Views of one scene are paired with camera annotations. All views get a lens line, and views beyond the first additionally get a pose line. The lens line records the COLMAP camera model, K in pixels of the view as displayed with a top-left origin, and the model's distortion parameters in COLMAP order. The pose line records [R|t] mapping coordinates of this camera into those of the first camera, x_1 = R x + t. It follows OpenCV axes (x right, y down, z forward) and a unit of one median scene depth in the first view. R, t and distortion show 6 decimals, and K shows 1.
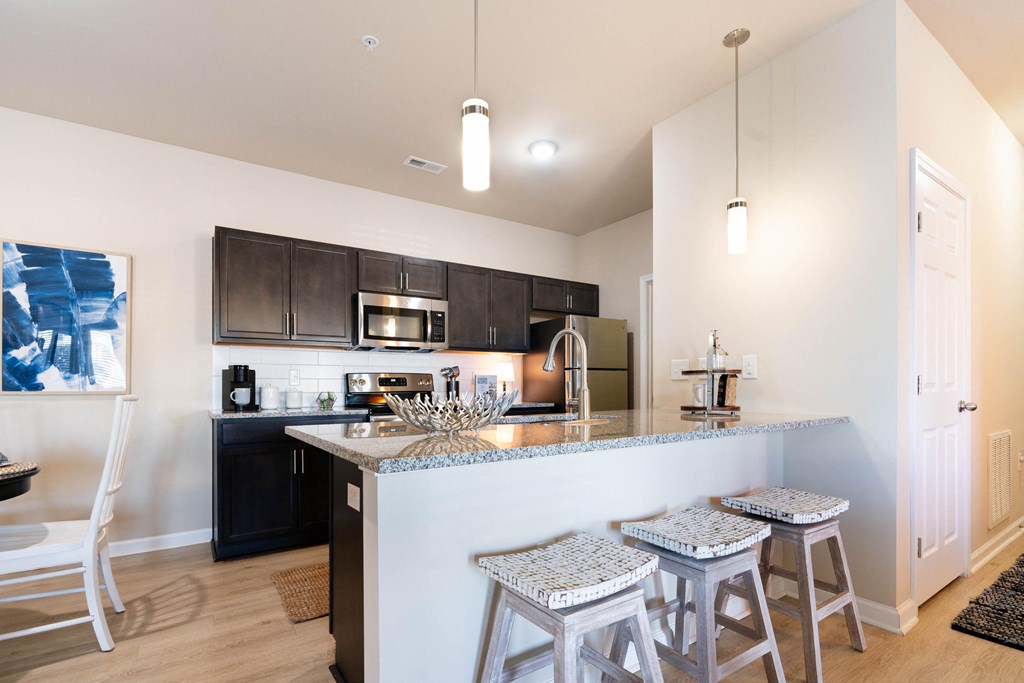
lens RADIAL K [[479.0, 0, 499.2], [0, 479.0, 384.4], [0, 0, 1]] dist [-0.006012, 0.000783]
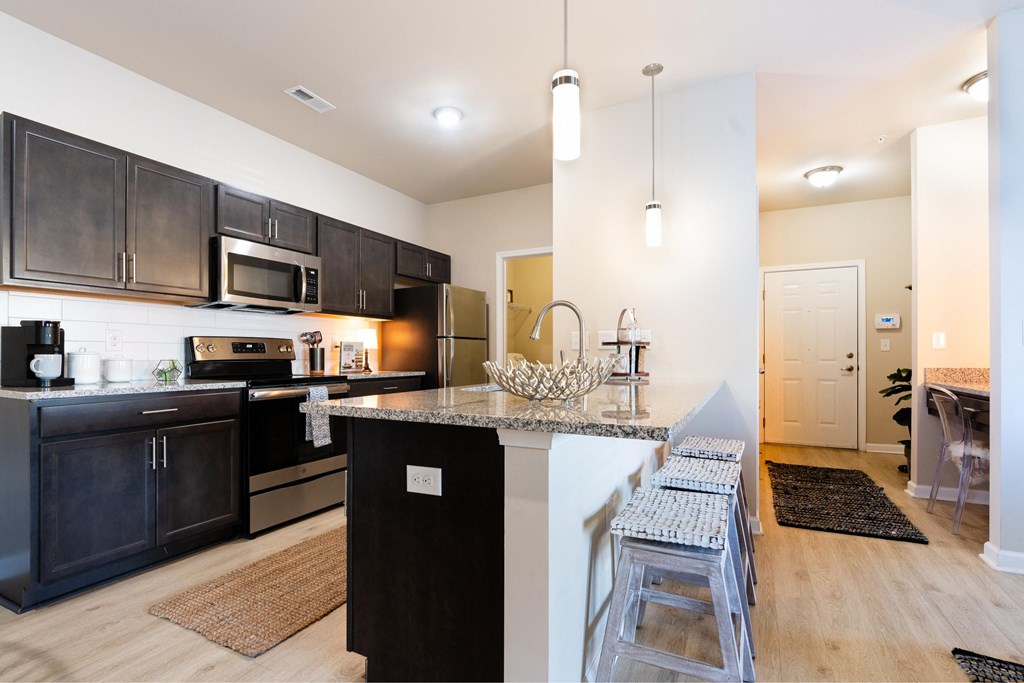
lens RADIAL K [[479.0, 0, 499.7], [0, 479.0, 351.2], [0, 0, 1]] dist [-0.006012, 0.000783]
pose [[0.879631, 0.009460, 0.475563, -0.263575], [-0.008015, 0.999955, -0.005066, 0.001000], [-0.475590, 0.000645, 0.879667, 0.072611]]
